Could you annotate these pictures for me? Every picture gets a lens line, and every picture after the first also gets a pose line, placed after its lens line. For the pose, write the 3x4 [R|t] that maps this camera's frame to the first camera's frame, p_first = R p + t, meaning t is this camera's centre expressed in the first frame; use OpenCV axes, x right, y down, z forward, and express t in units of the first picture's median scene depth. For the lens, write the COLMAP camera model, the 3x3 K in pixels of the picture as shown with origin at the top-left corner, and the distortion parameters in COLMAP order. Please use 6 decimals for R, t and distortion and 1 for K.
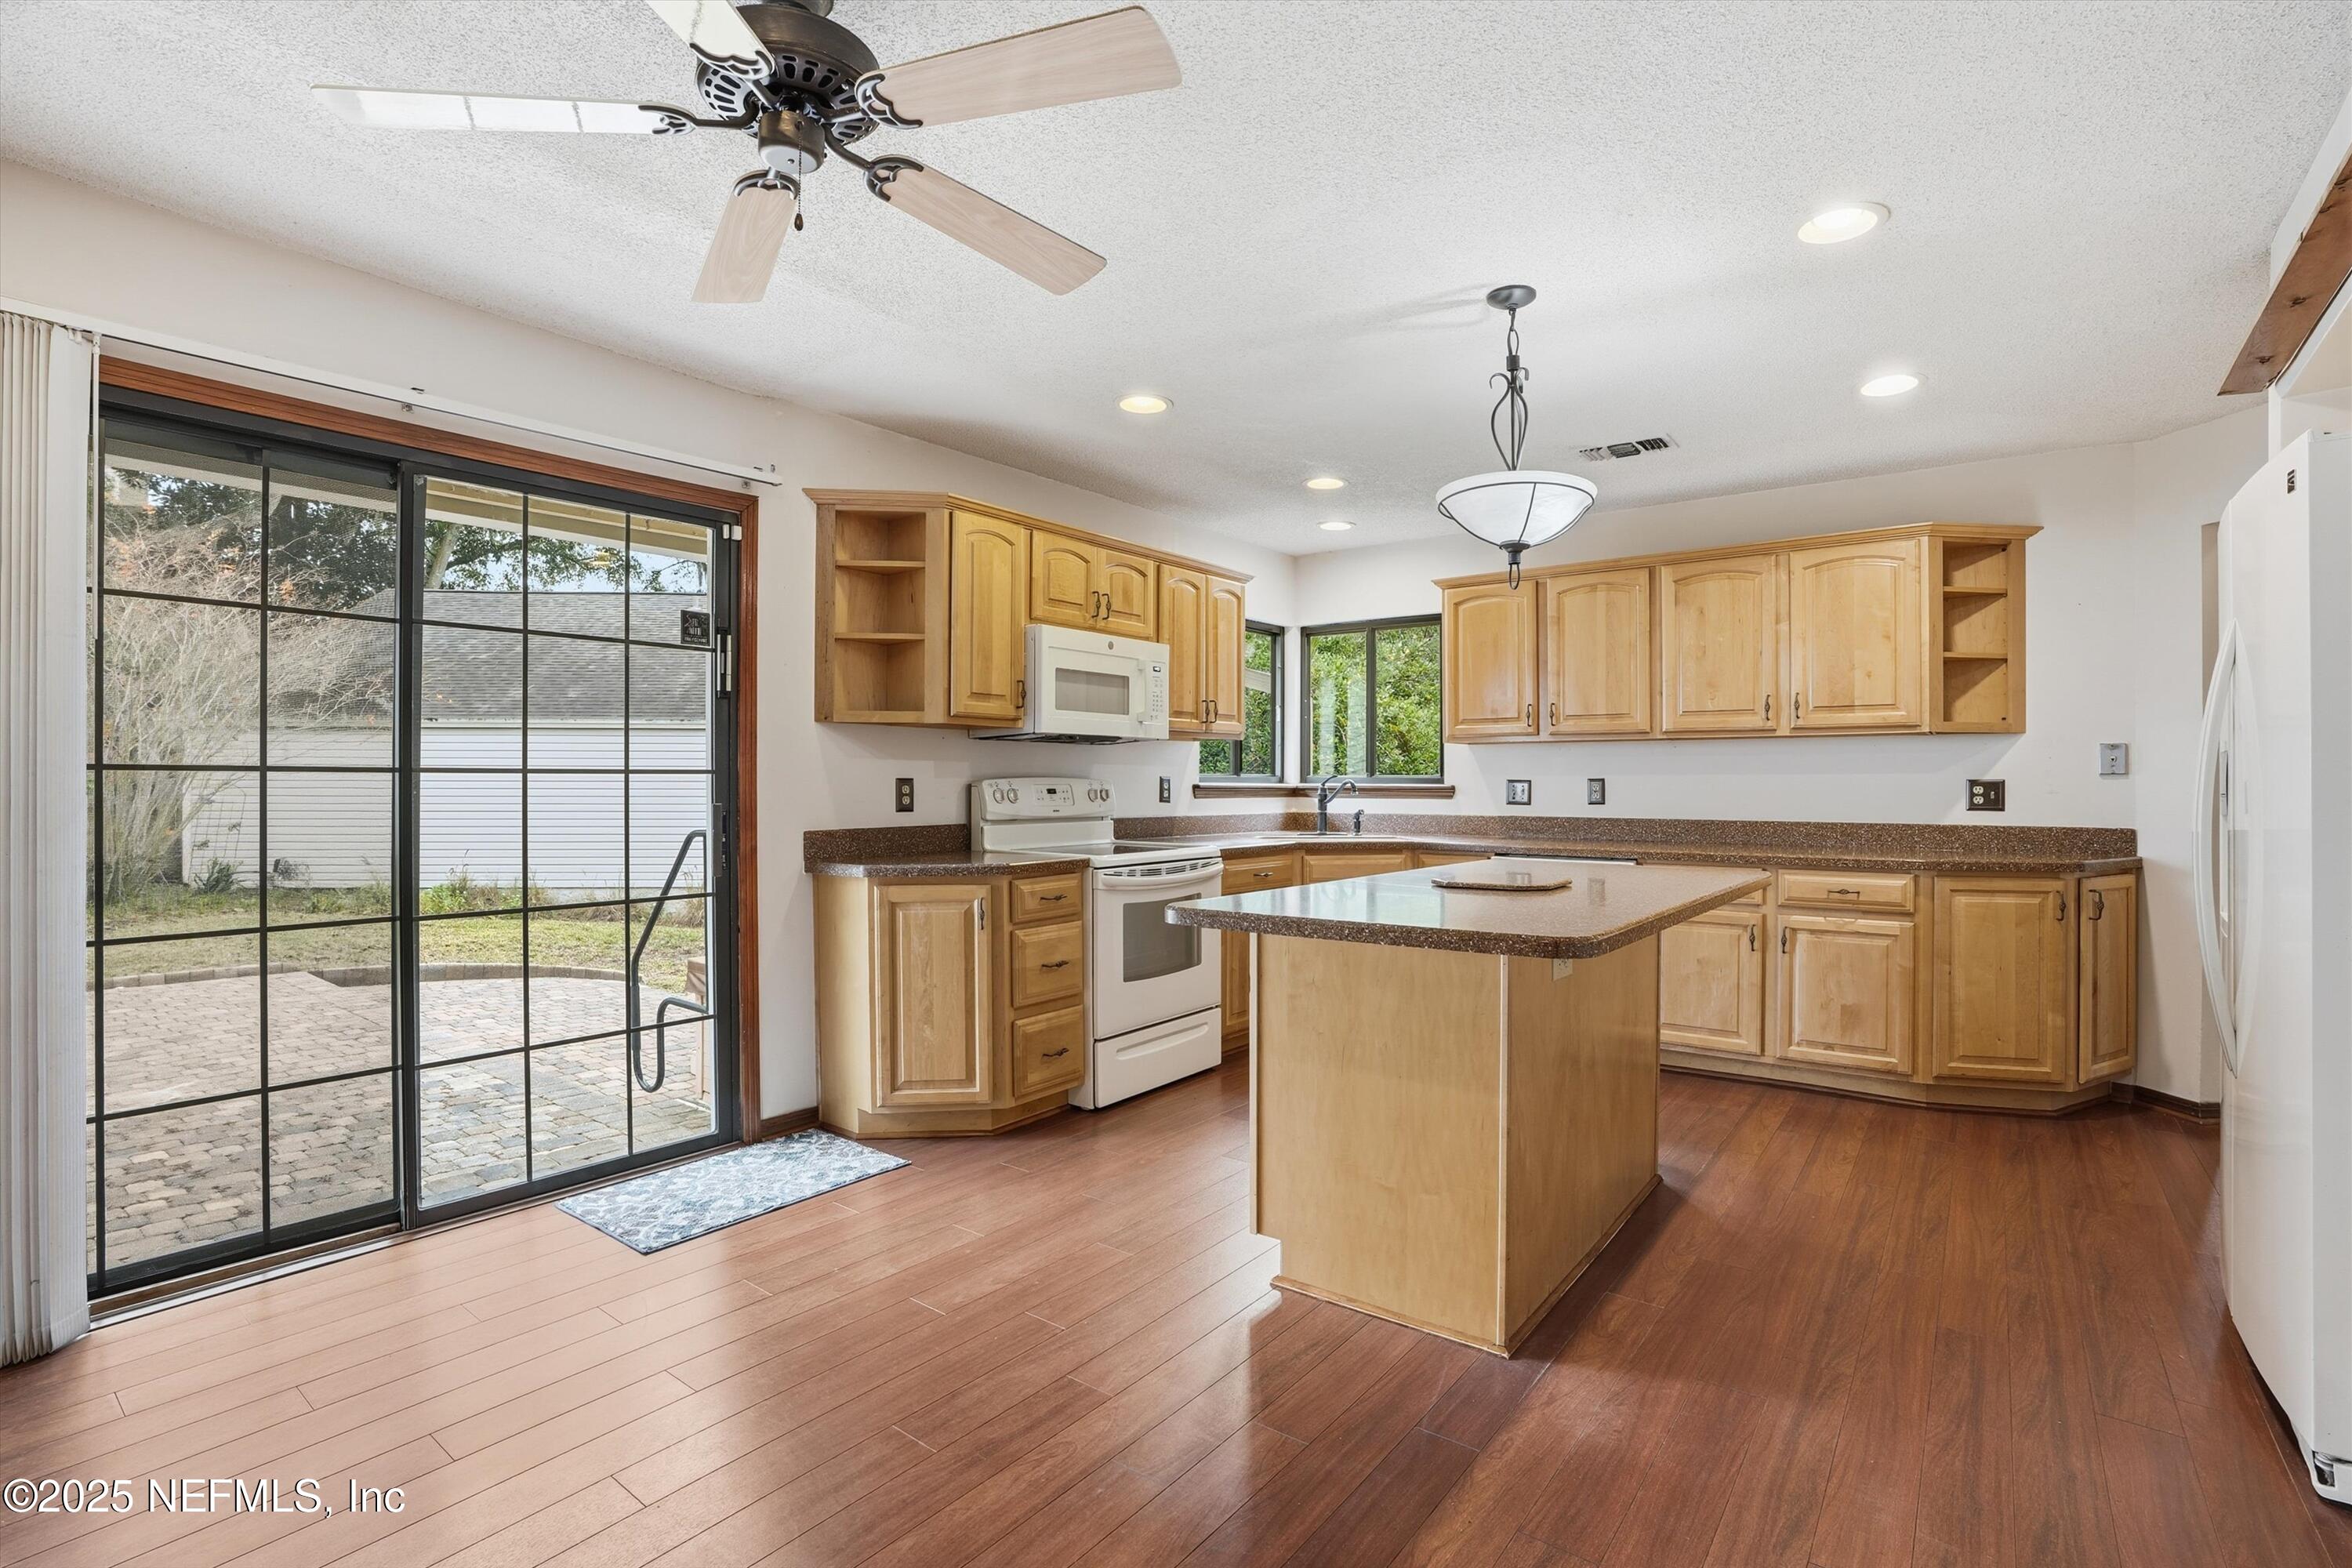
lens RADIAL K [[1104.9, 0, 1176.0], [0, 1104.9, 784.0], [0, 0, 1]] dist [-0.066046, 0.018009]
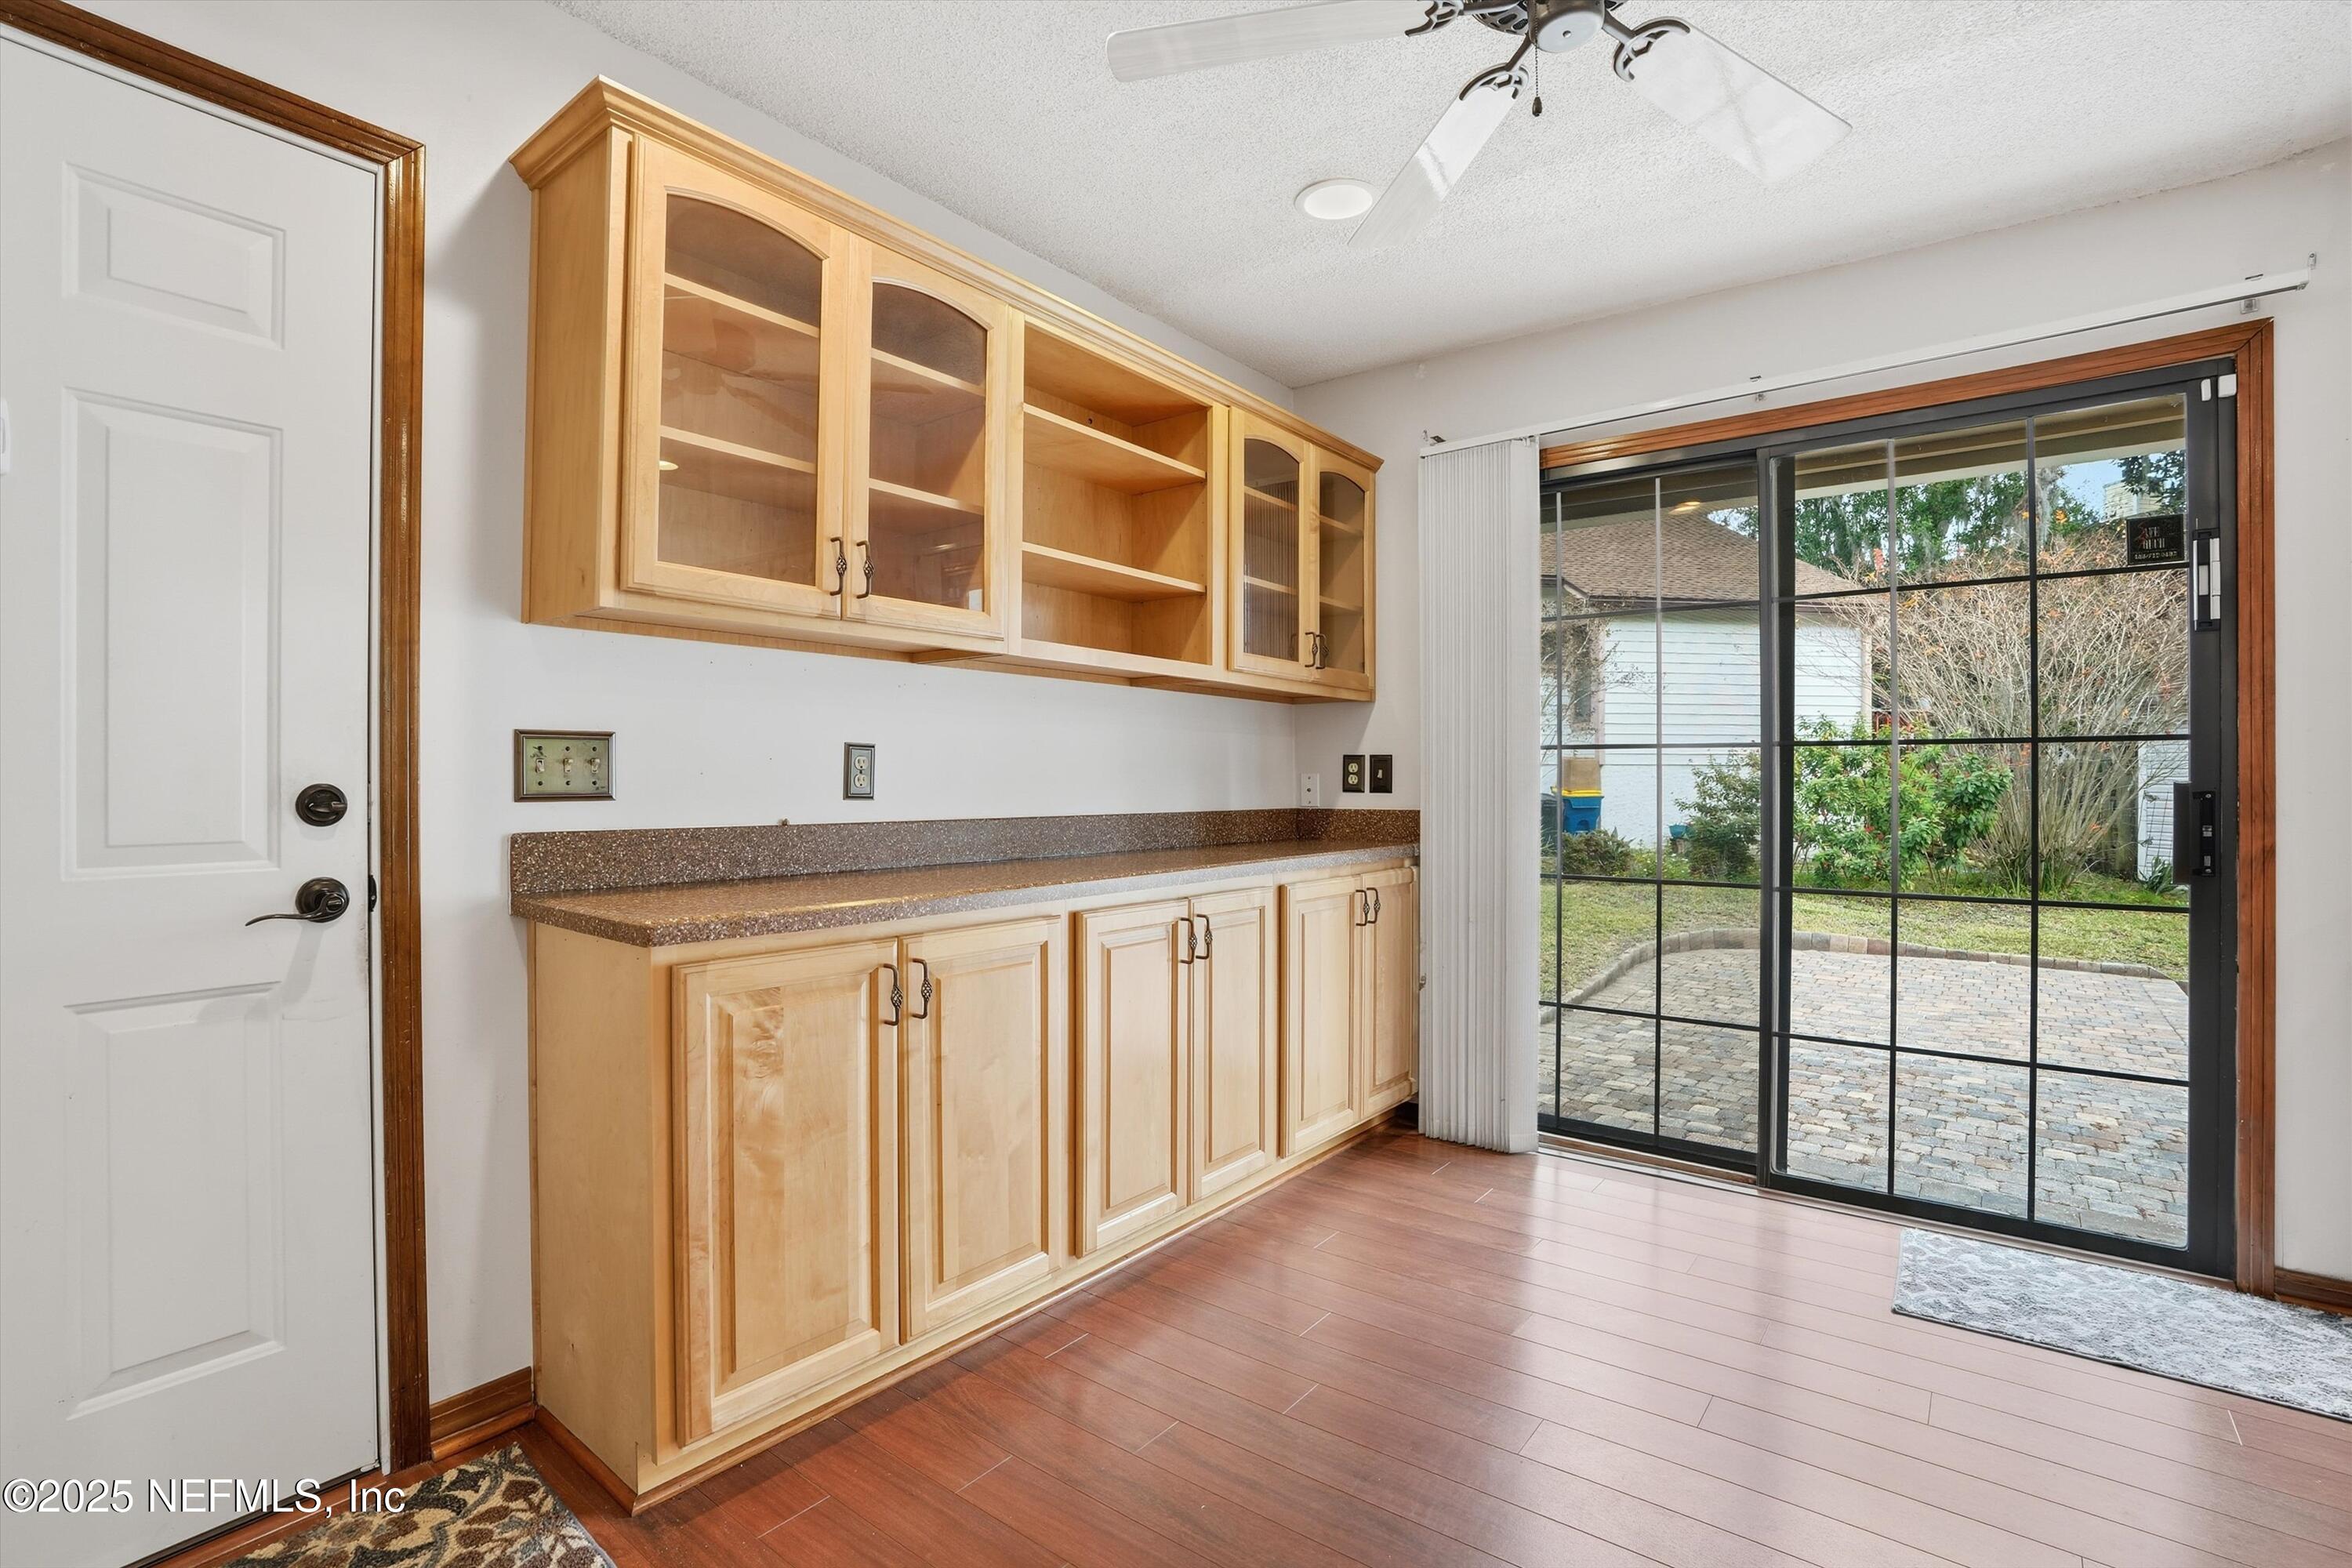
lens RADIAL K [[1104.9, 0, 1176.0], [0, 1104.9, 784.0], [0, 0, 1]] dist [-0.066046, 0.018009]
pose [[-0.042065, 0.001538, -0.999114, 0.260395], [-0.007631, 0.999969, 0.001860, 0.021121], [0.999086, 0.007702, -0.042052, 0.345307]]
